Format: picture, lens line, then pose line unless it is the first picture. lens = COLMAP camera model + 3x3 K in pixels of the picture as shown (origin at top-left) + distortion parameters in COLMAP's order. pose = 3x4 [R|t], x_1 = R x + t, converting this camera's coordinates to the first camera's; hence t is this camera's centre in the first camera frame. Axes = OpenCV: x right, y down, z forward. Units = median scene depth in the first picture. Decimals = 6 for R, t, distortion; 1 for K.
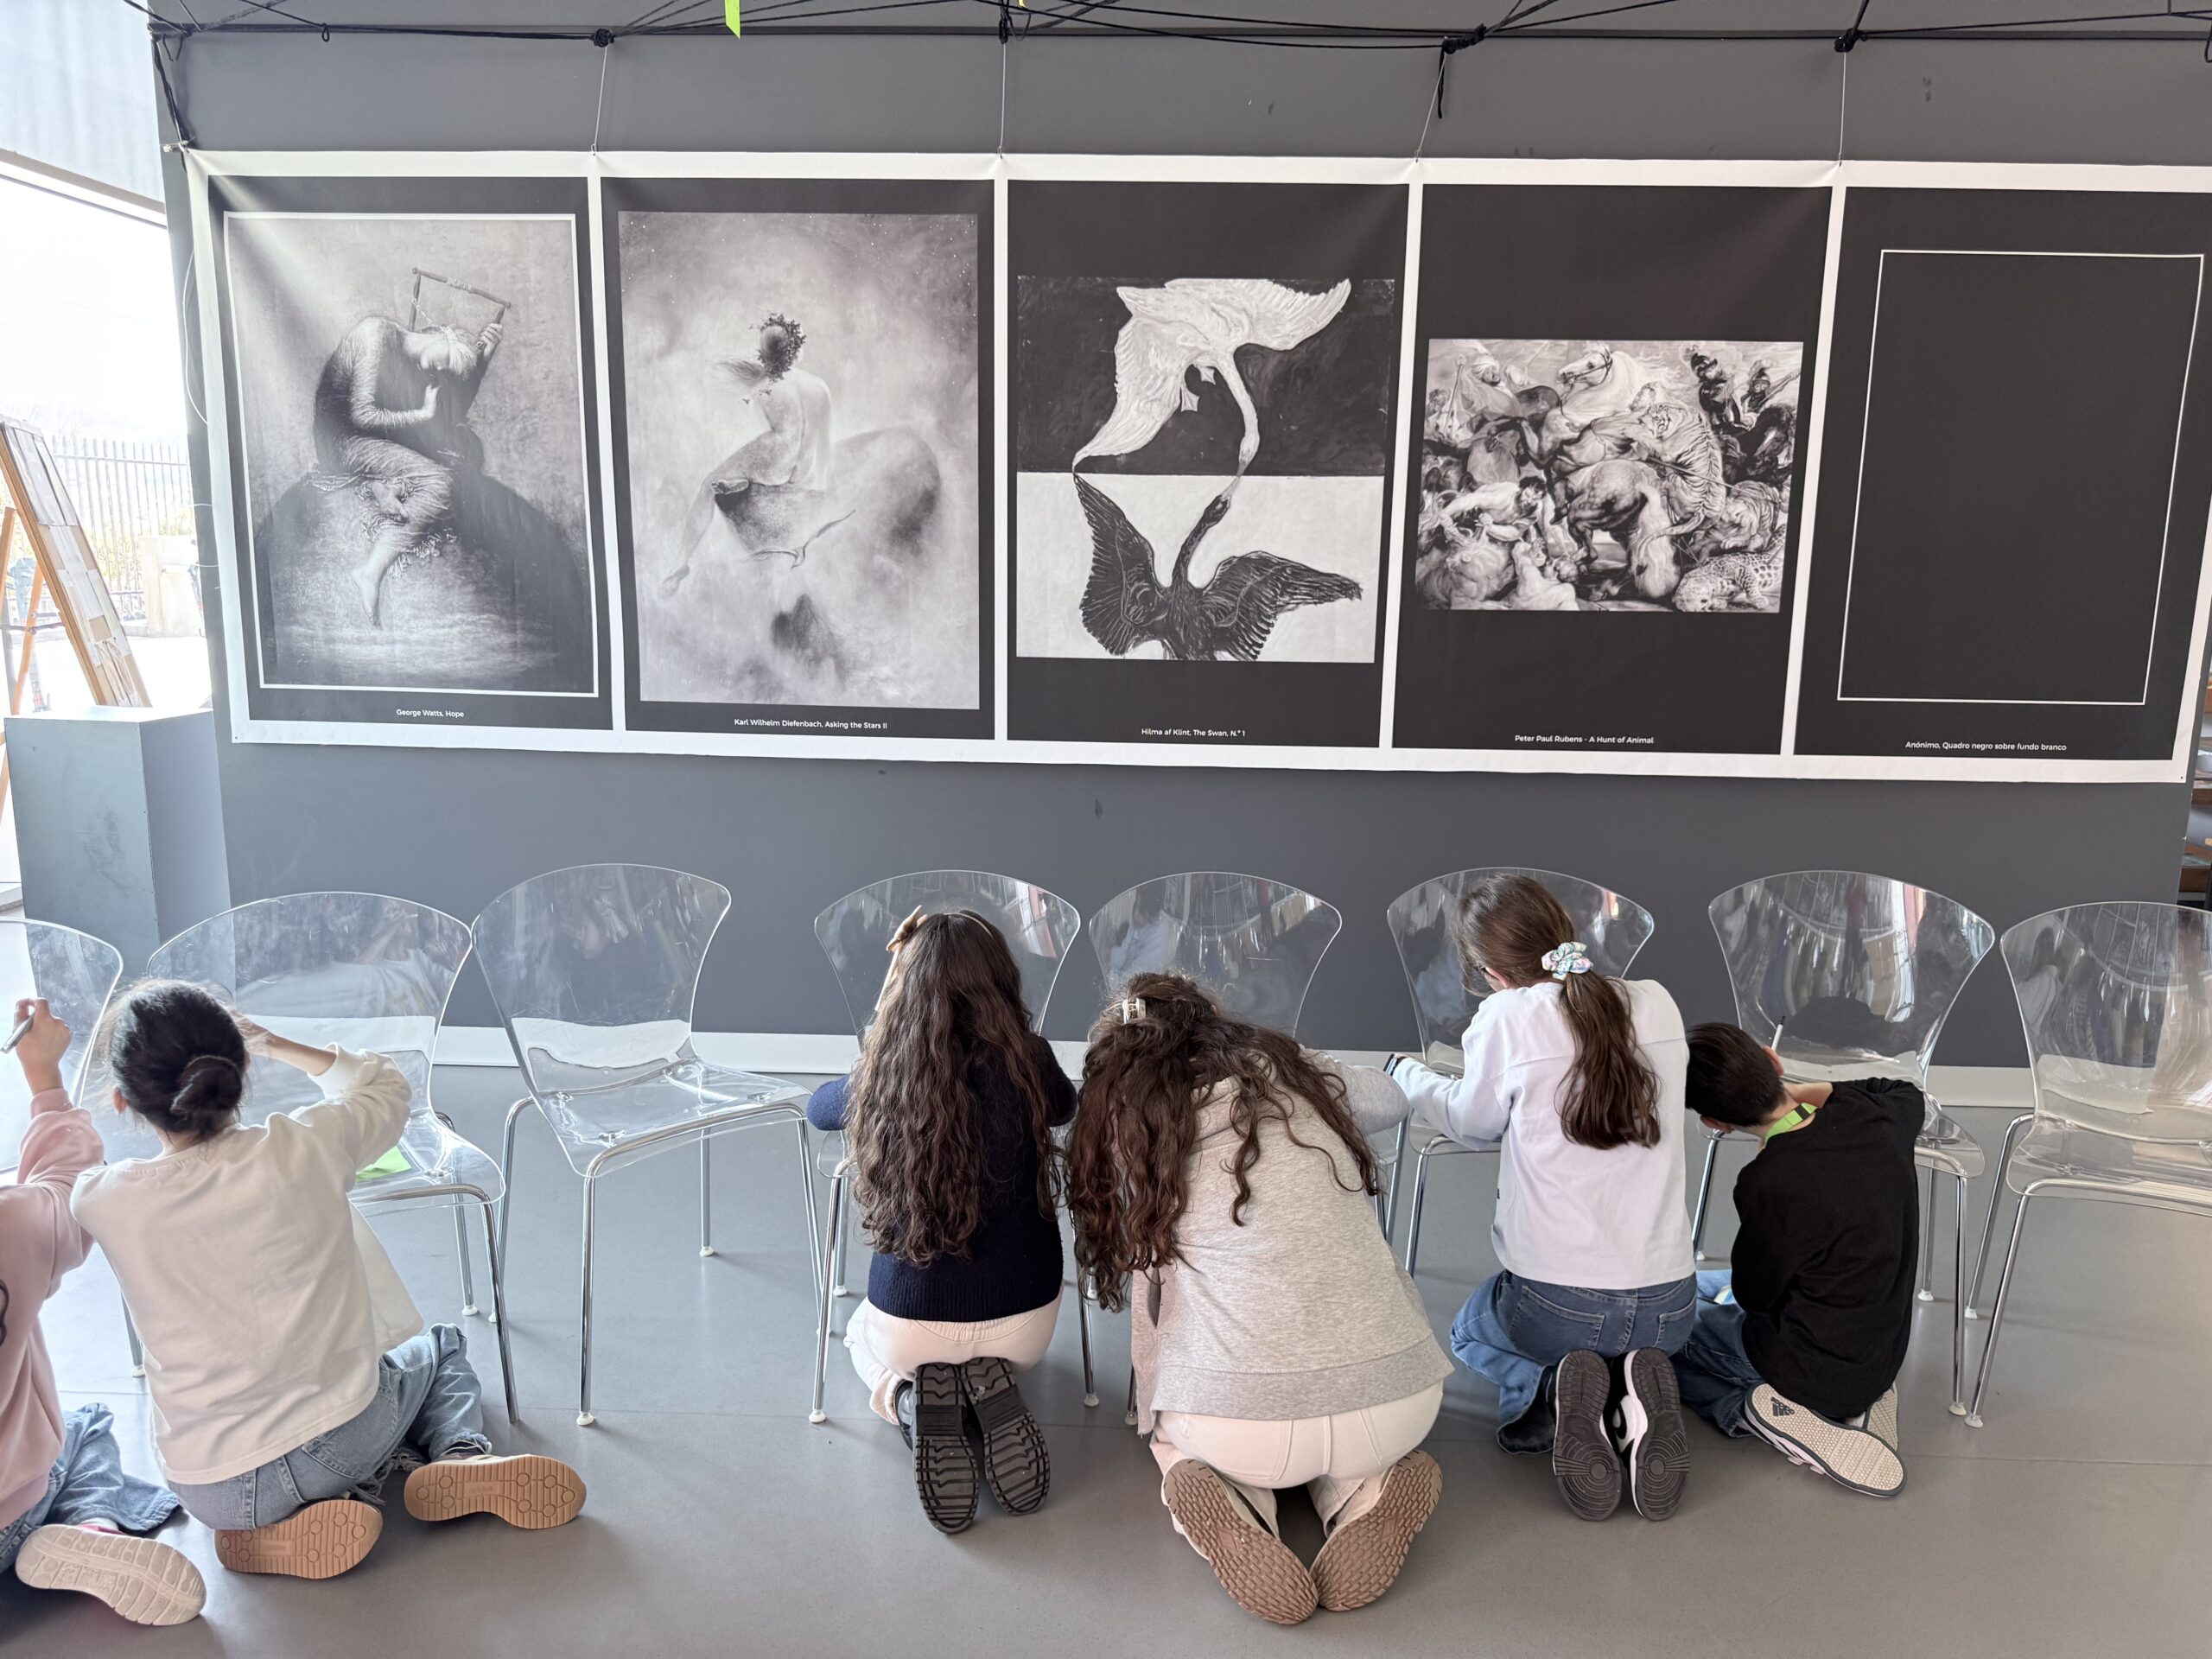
lens RADIAL K [[1521.6, 0, 1097.6], [0, 1521.6, 838.0], [0, 0, 1]] dist [0.094305, -0.166176]
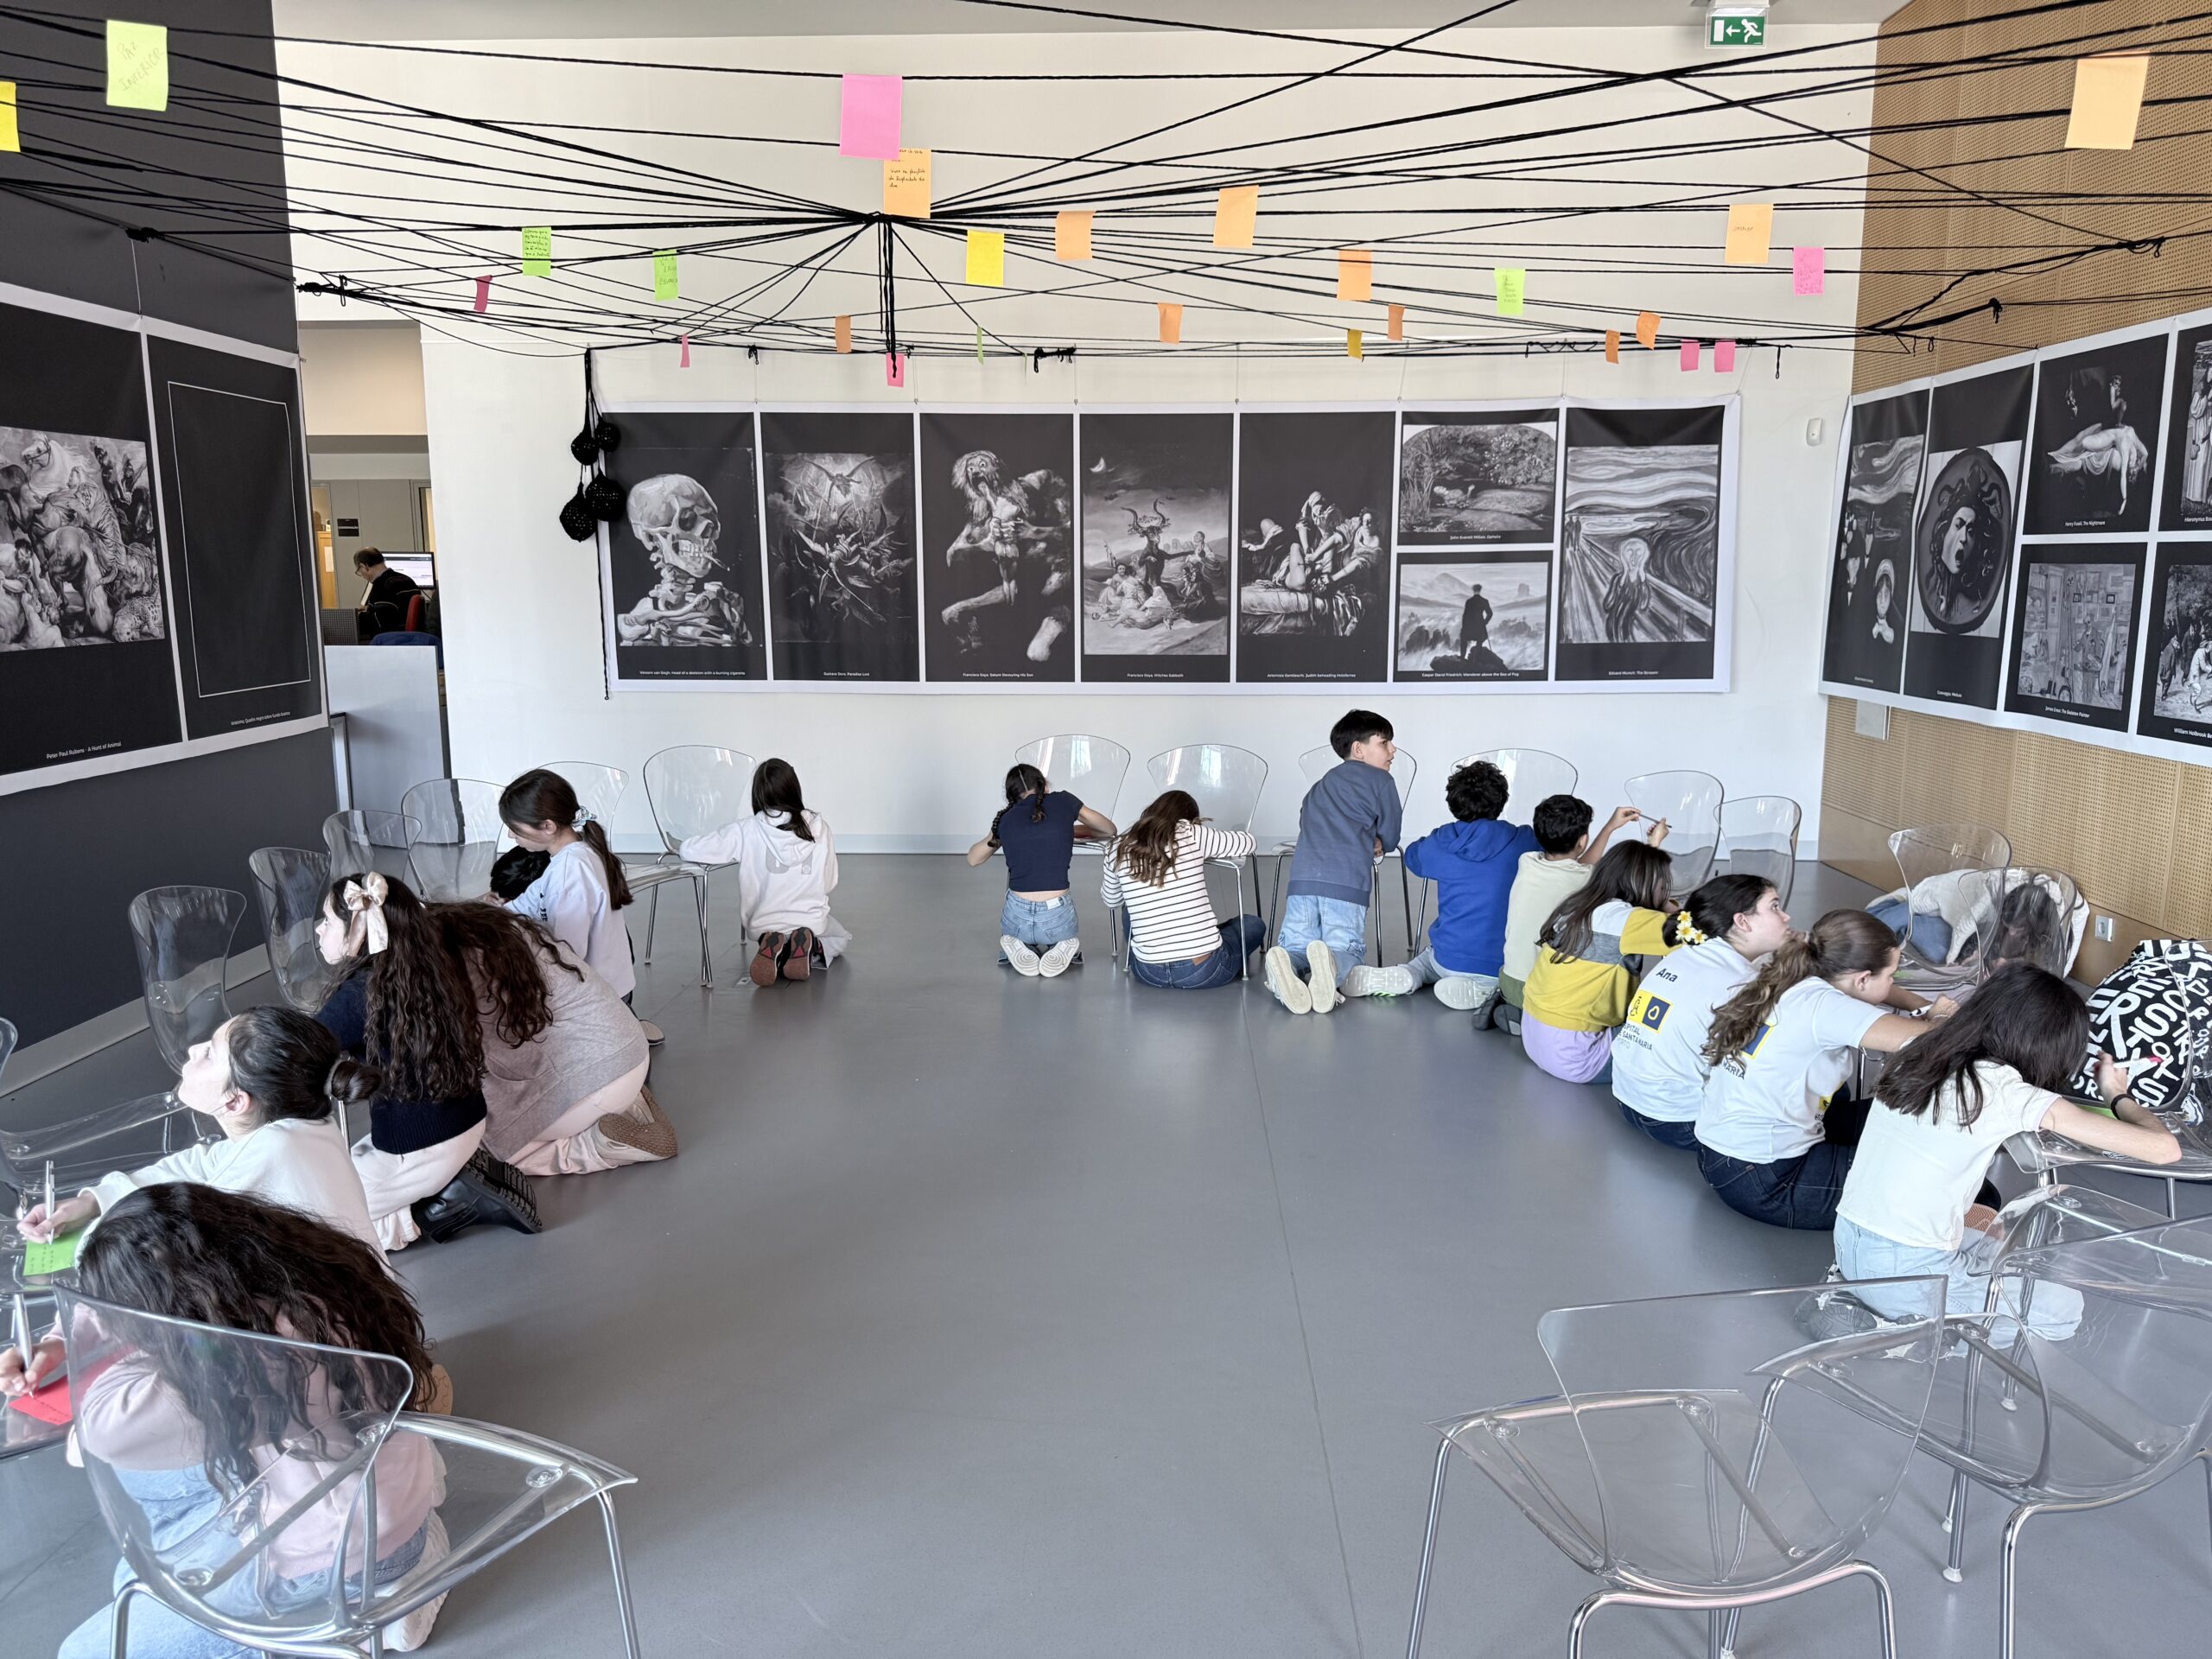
lens RADIAL K [[1550.0, 0, 1106.0], [0, 1550.0, 829.5], [0, 0, 1]] dist [0.099437, -0.095360]
pose [[0.002389, -0.184779, 0.982777, -0.974110], [0.198807, 0.963250, 0.180625, -0.072816], [-0.980036, 0.194952, 0.039037, 0.167189]]
